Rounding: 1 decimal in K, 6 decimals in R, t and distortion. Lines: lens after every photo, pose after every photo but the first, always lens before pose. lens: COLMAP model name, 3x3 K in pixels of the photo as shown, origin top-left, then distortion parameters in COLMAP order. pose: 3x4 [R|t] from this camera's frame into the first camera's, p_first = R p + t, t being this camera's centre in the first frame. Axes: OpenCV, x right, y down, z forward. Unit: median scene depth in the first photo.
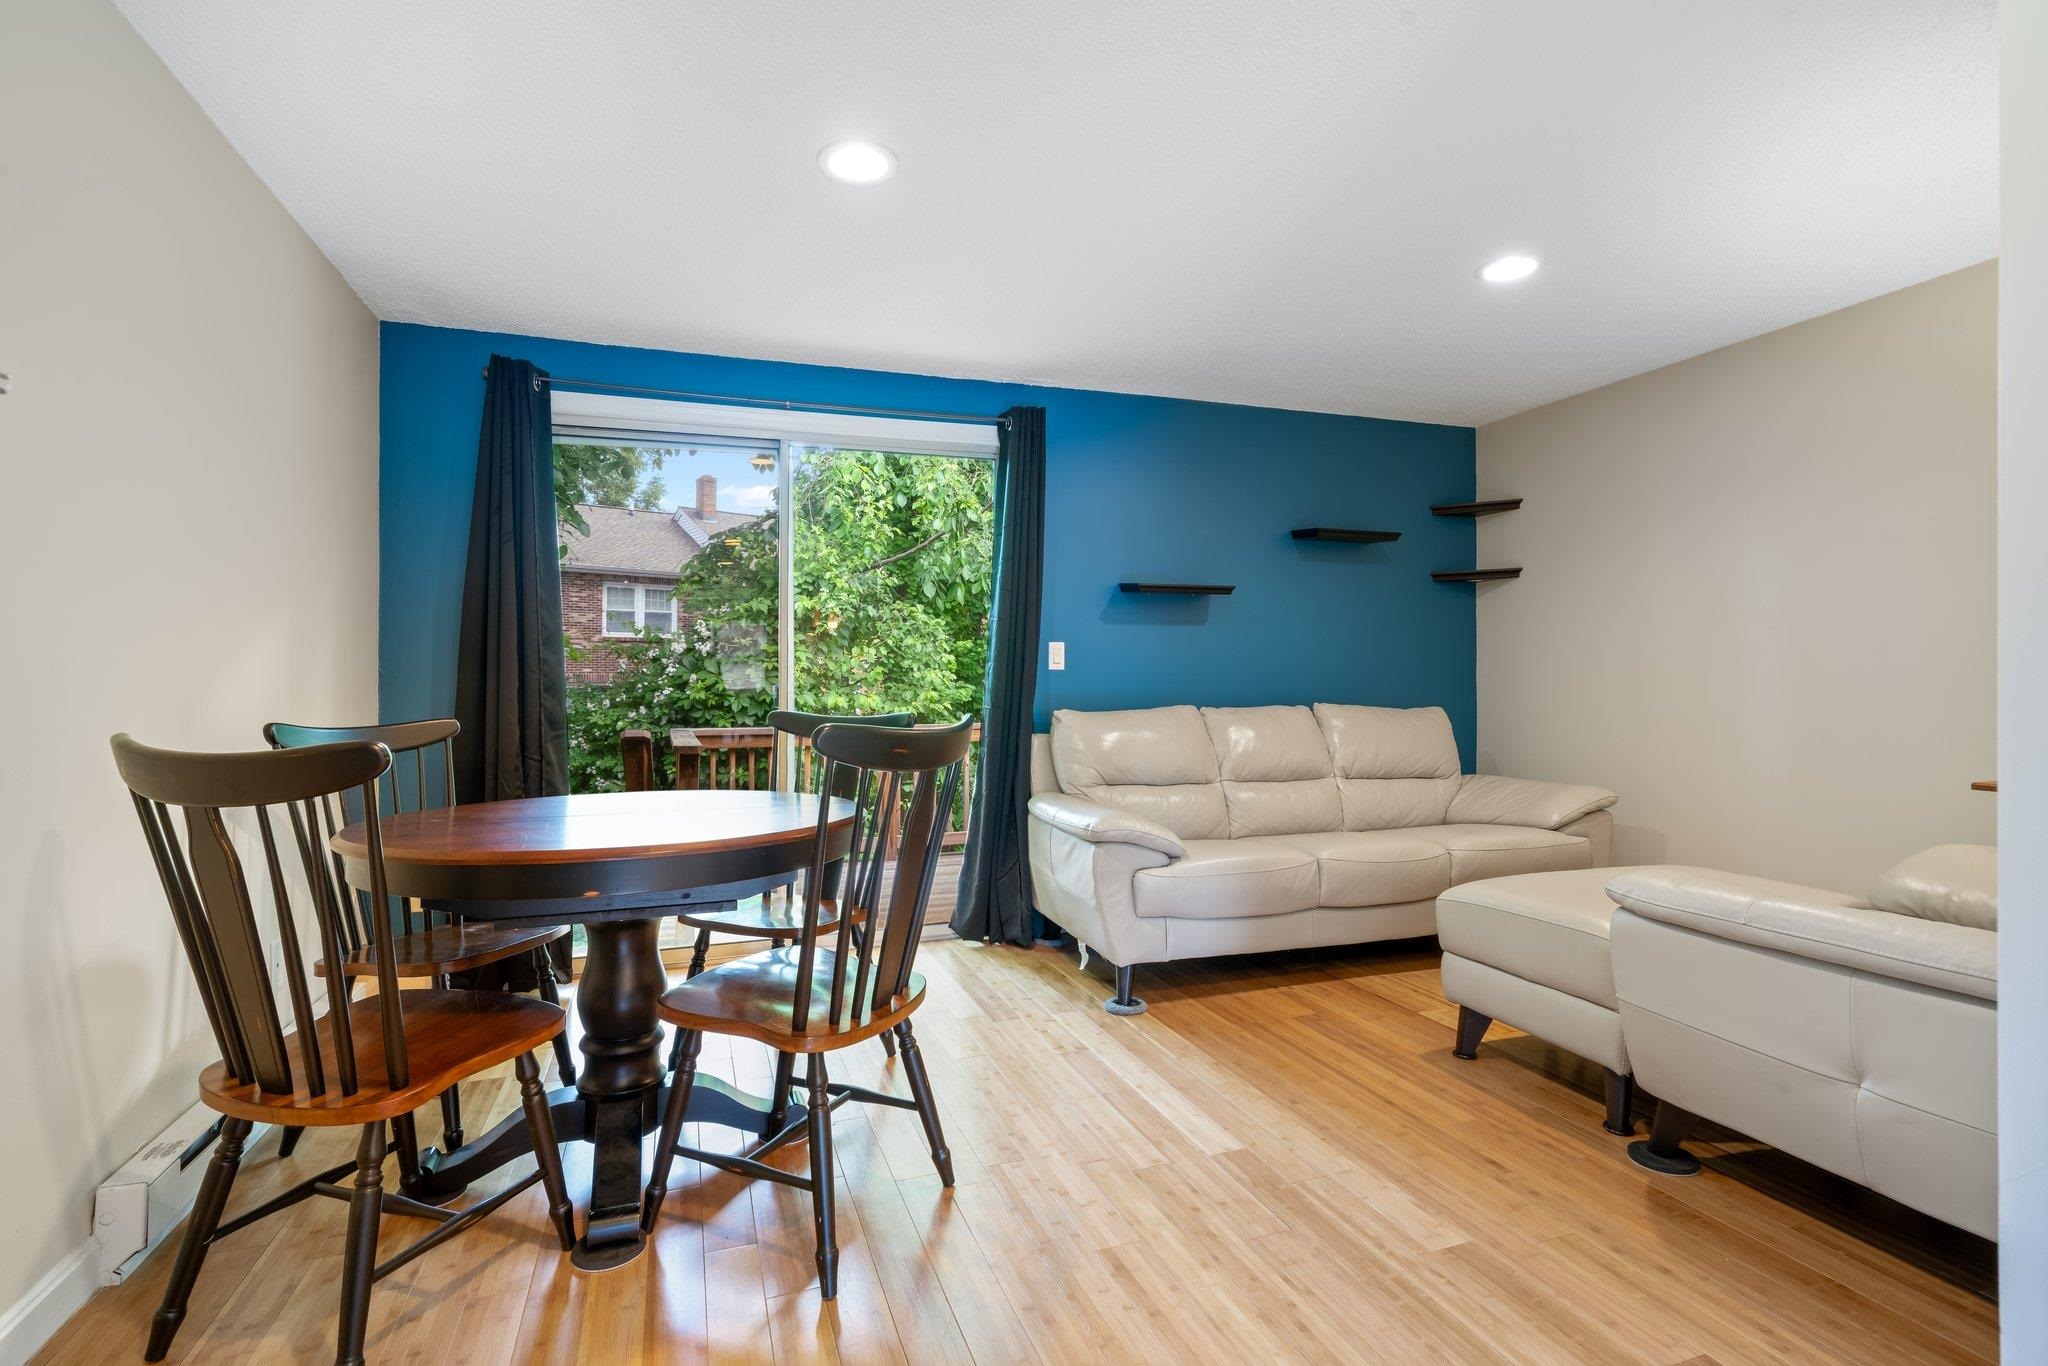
lens RADIAL K [[985.8, 0, 1022.8], [0, 985.8, 682.0], [0, 0, 1]] dist [0.001257, 0.000889]
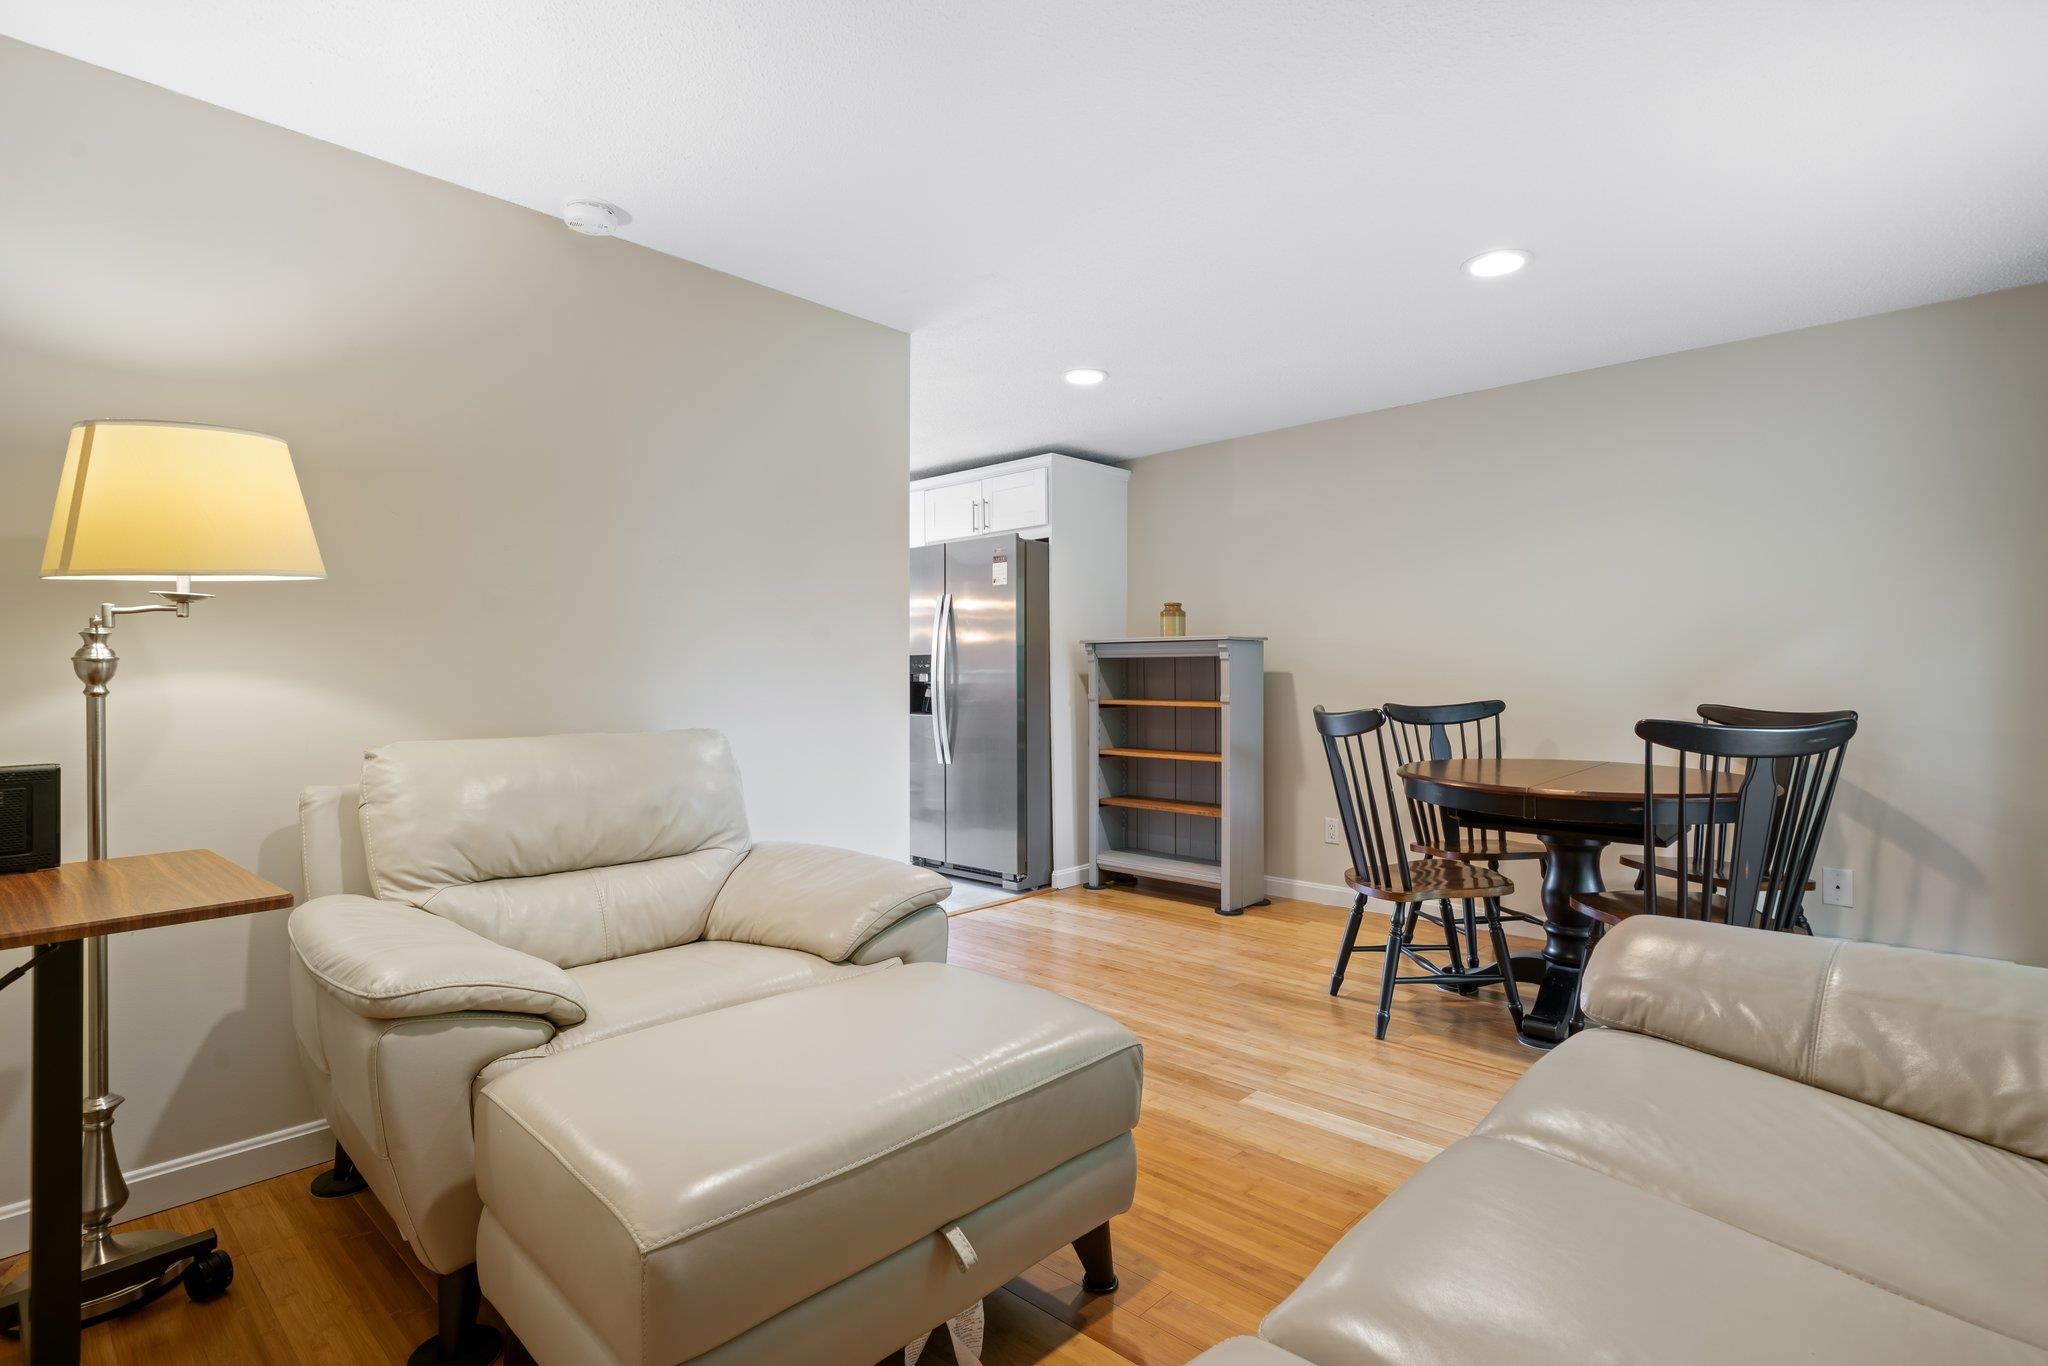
lens RADIAL K [[985.8, 0, 1022.2], [0, 985.8, 692.0], [0, 0, 1]] dist [0.001257, 0.000889]
pose [[-0.895980, 0.007112, -0.444037, 0.990660], [0.006093, 0.999975, 0.003723, -0.001711], [0.444052, 0.000630, -0.896001, 1.989774]]
